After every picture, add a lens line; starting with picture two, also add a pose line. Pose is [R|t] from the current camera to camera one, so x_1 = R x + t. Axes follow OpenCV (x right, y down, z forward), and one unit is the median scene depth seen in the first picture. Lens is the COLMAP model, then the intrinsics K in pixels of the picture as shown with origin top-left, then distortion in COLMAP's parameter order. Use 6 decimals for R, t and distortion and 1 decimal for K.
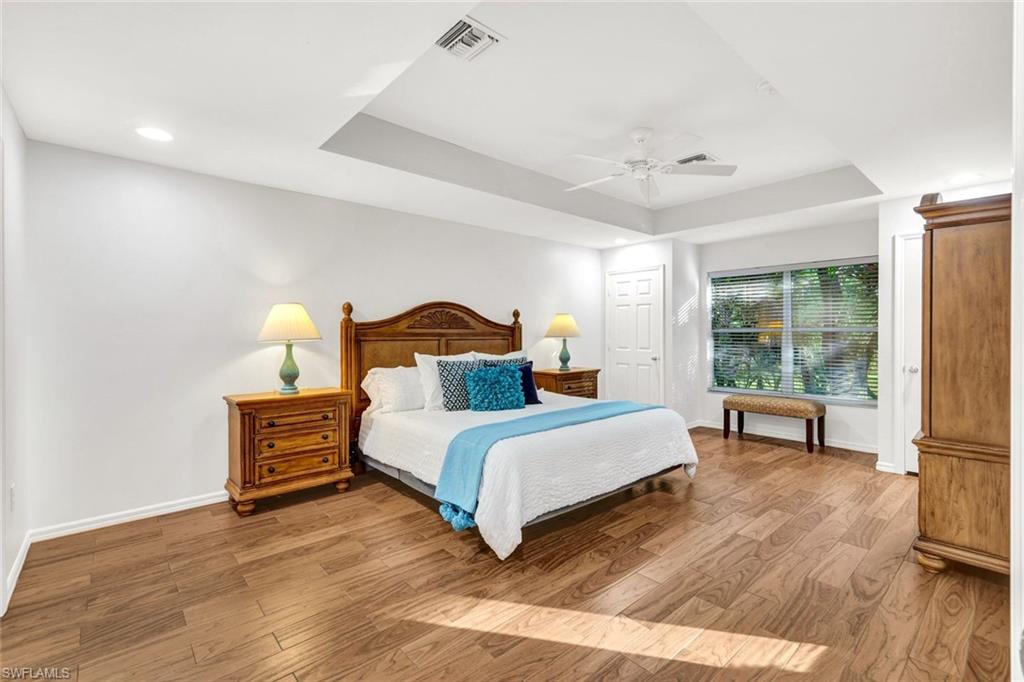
lens RADIAL K [[448.1, 0, 511.5], [0, 448.1, 338.4], [0, 0, 1]] dist [0.004870, 0.000034]
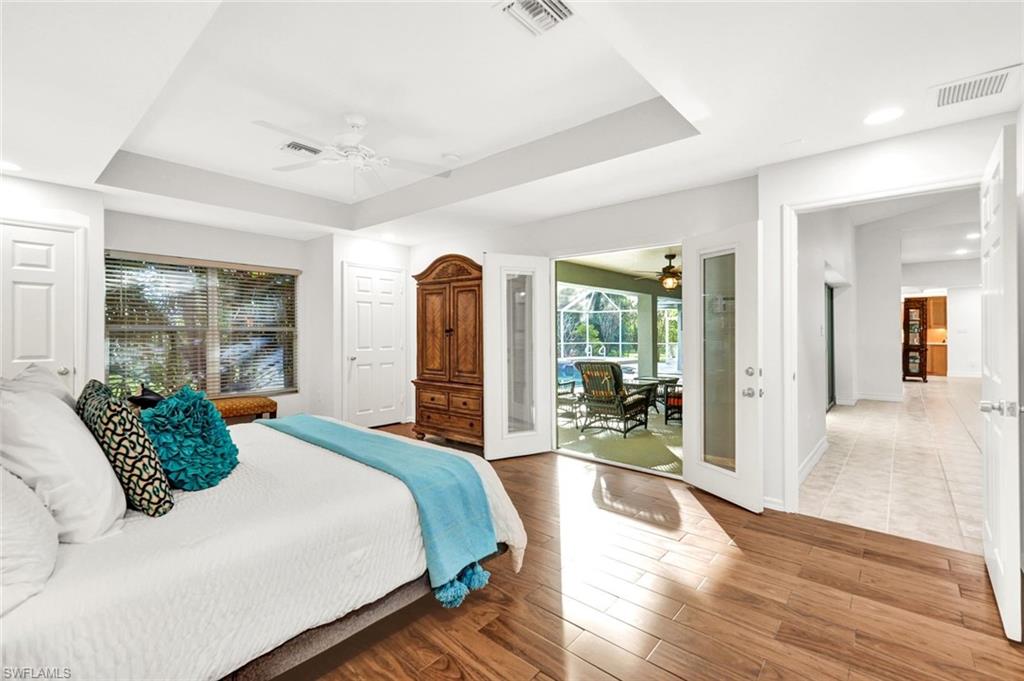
lens RADIAL K [[448.1, 0, 510.8], [0, 448.1, 333.0], [0, 0, 1]] dist [0.004870, 0.000034]
pose [[-0.117370, 0.000903, 0.993088, -0.419791], [0.008270, 0.999966, 0.000068, -0.005189], [-0.993054, 0.008221, -0.117373, 0.492232]]
